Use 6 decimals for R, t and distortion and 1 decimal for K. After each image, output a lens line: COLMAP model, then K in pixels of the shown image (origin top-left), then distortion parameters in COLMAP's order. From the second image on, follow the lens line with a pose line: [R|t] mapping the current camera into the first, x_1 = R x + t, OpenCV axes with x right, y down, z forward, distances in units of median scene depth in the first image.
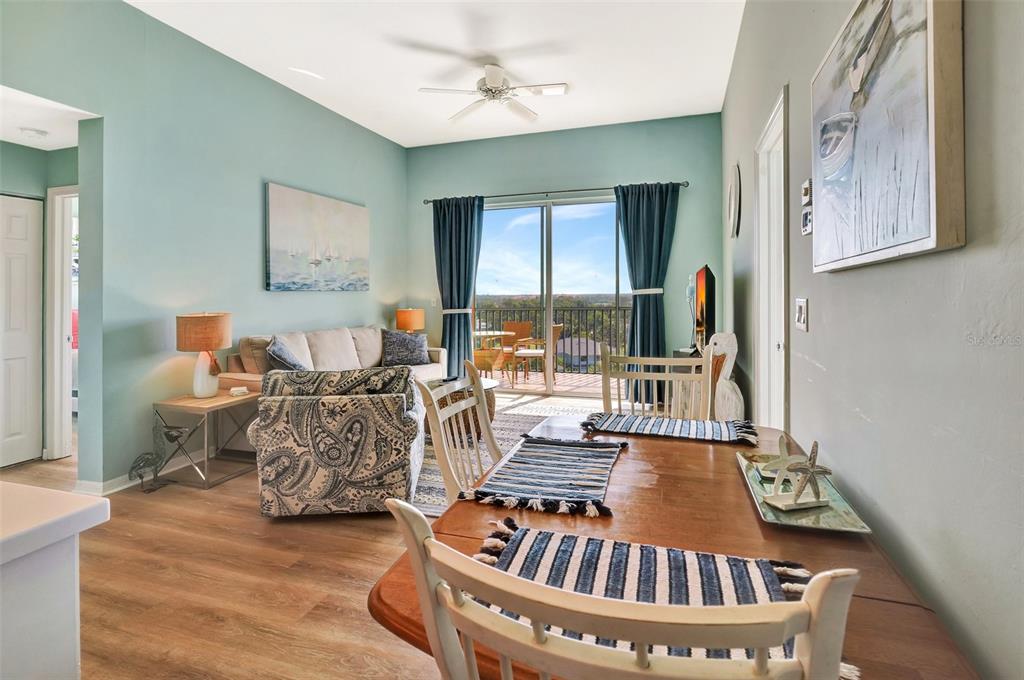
lens RADIAL K [[508.1, 0, 510.0], [0, 508.1, 292.9], [0, 0, 1]] dist [-0.002611, -0.000681]
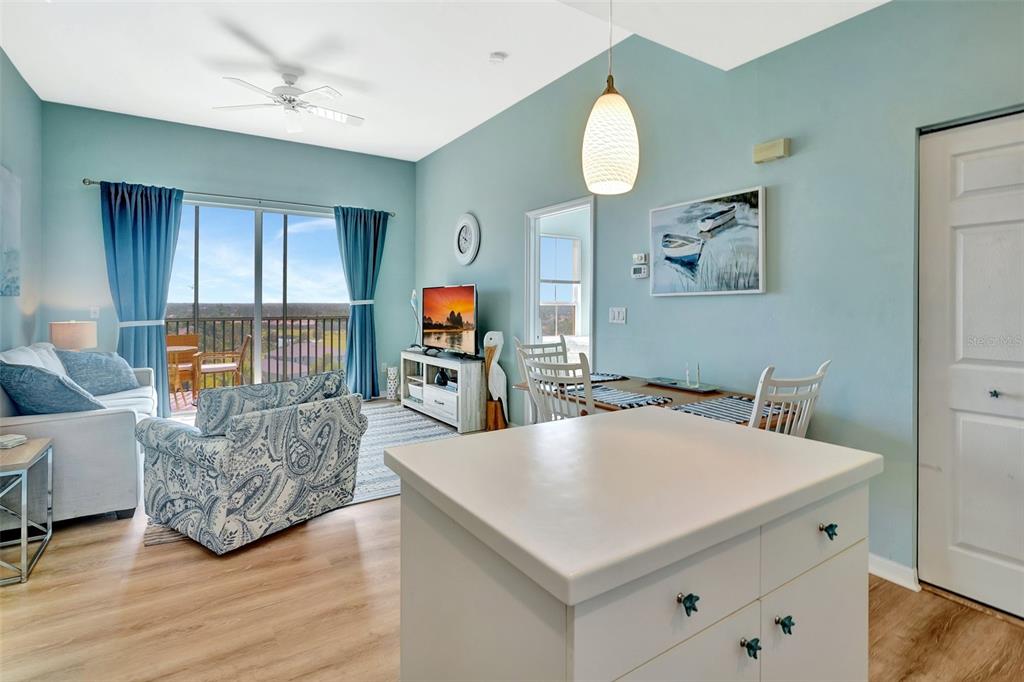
lens RADIAL K [[508.1, 0, 510.0], [0, 508.1, 293.9], [0, 0, 1]] dist [-0.002611, -0.000681]
pose [[0.615527, 0.024441, 0.787736, -0.880064], [-0.009133, 0.999673, -0.023880, 0.006532], [-0.788063, 0.007504, 0.615549, 0.060696]]
